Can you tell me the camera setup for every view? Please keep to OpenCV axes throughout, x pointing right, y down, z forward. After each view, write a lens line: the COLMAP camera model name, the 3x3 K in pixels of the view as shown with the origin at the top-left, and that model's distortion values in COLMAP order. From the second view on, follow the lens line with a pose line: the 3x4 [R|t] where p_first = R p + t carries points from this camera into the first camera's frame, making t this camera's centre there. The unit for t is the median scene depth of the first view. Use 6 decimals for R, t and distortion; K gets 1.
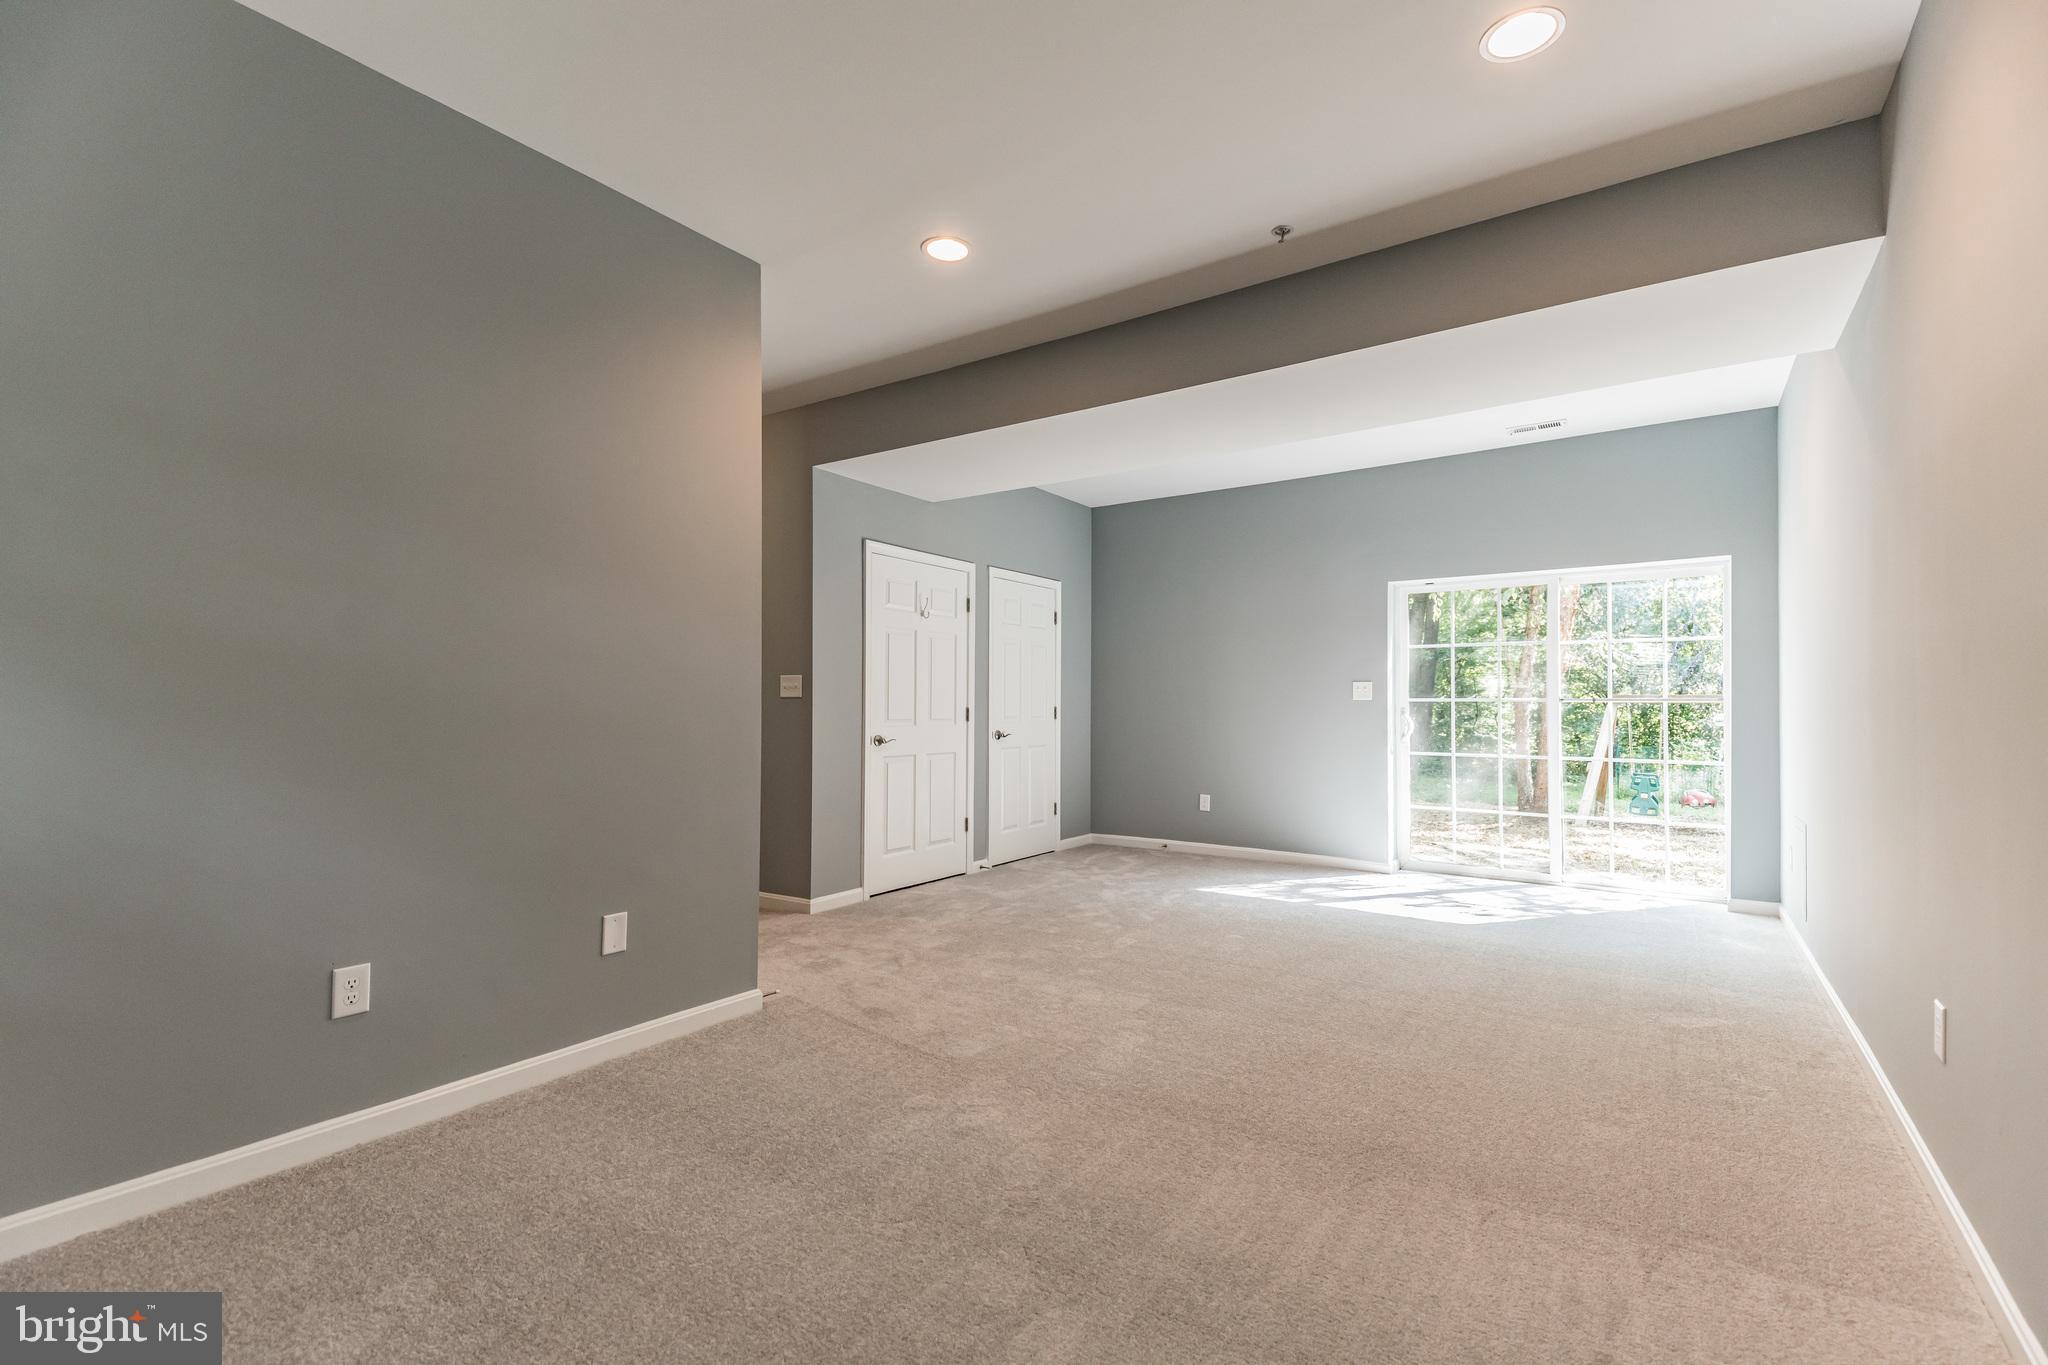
lens RADIAL K [[894.9, 0, 1017.7], [0, 894.9, 691.3], [0, 0, 1]] dist [0.049635, -0.005647]
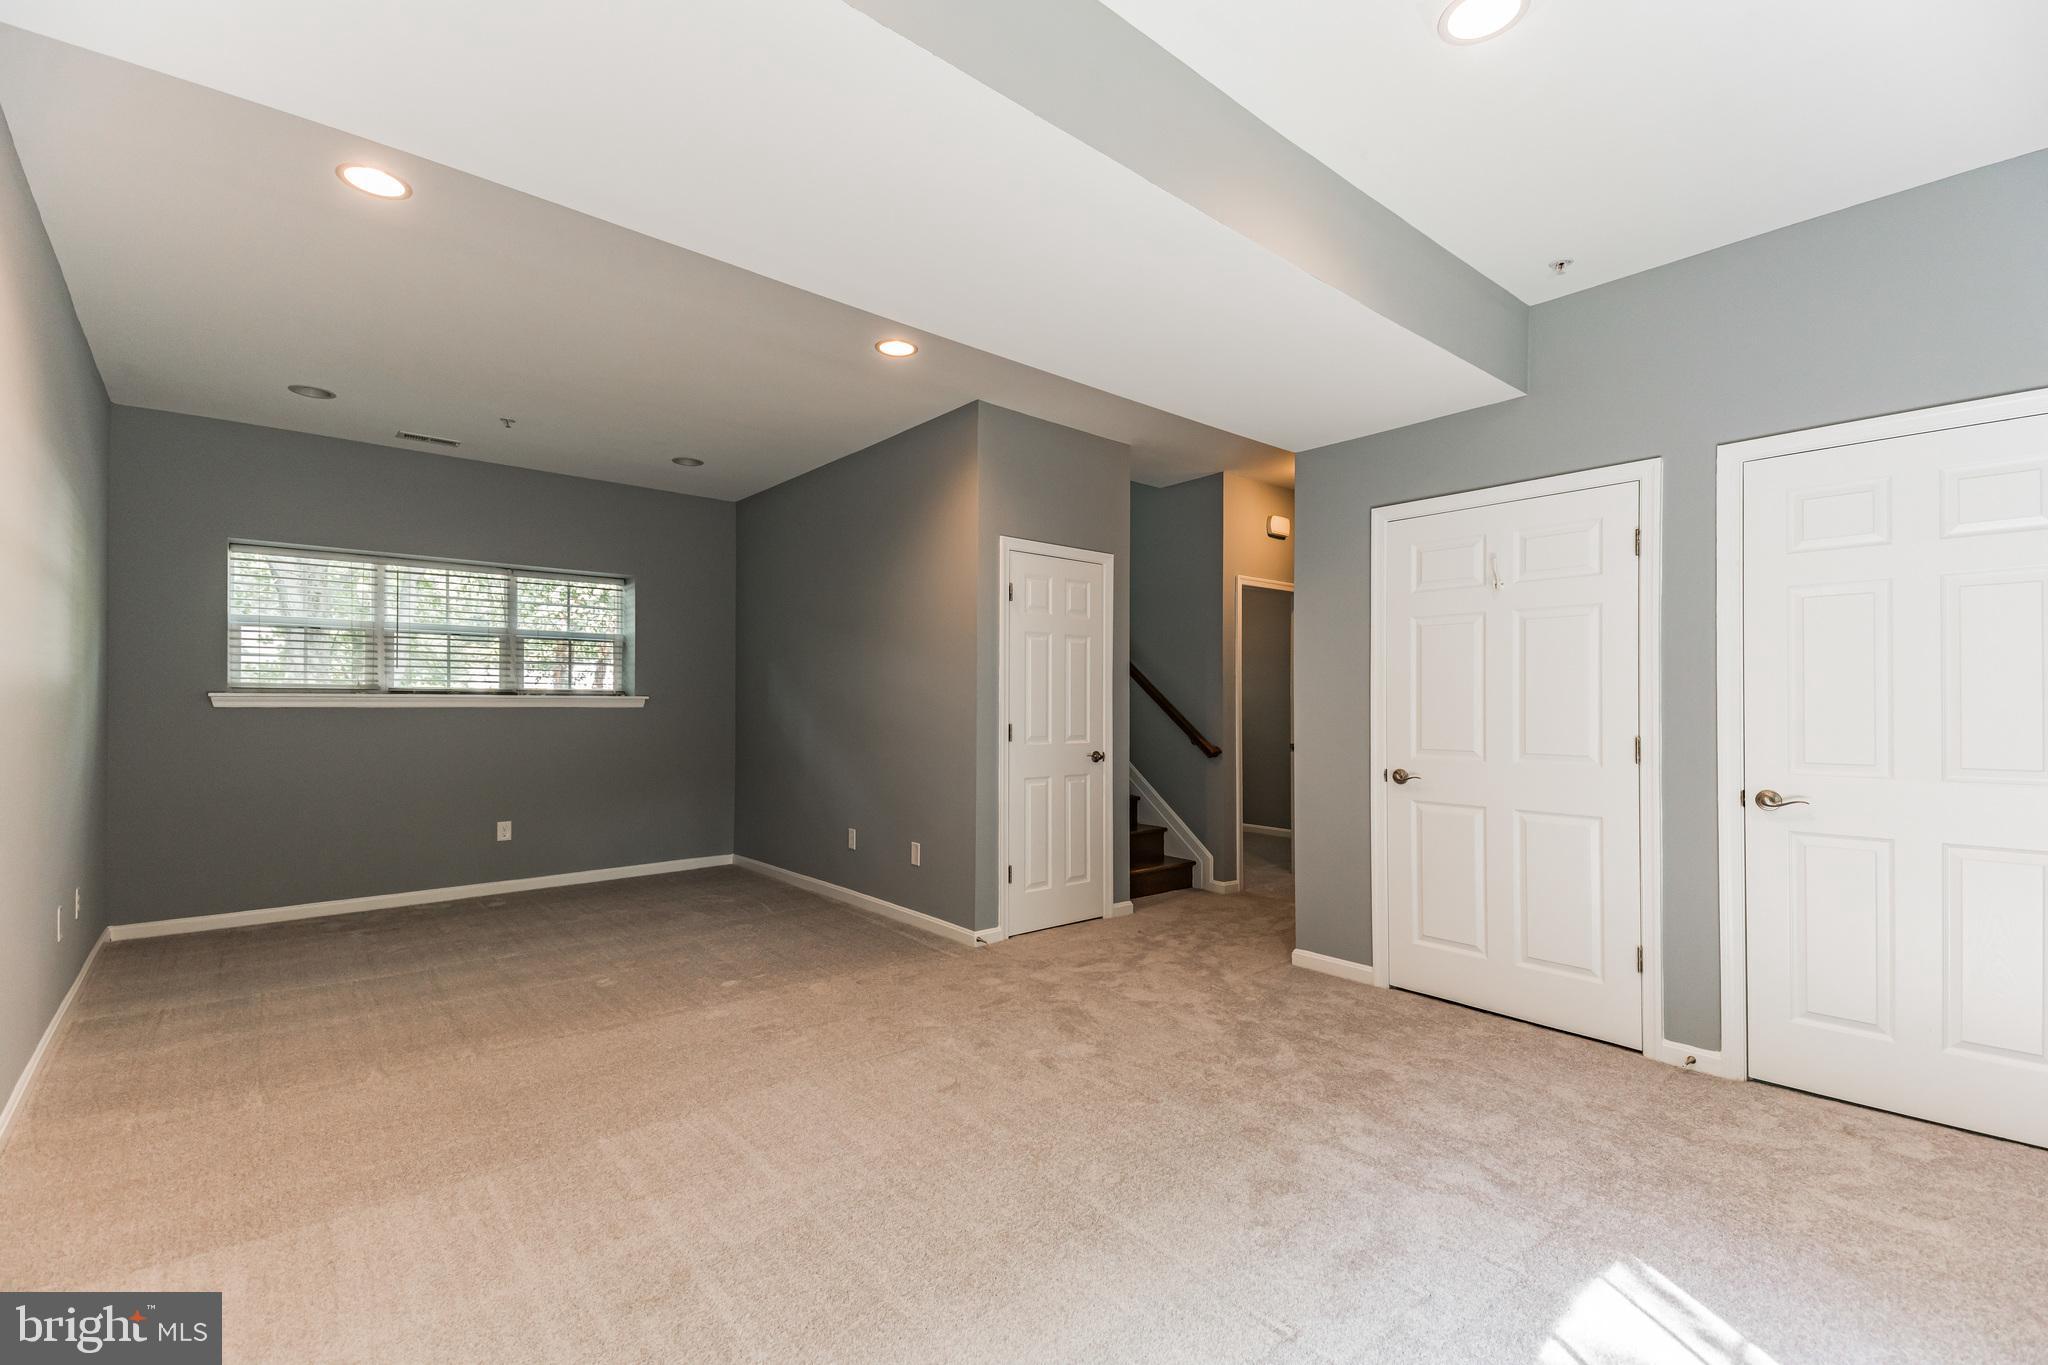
lens RADIAL K [[894.9, 0, 1019.5], [0, 894.9, 694.0], [0, 0, 1]] dist [0.049635, -0.005647]
pose [[-0.244259, -0.027392, -0.969323, 0.560024], [0.003221, 0.999573, -0.029058, 0.007589], [0.969705, -0.010219, -0.244066, 0.778937]]
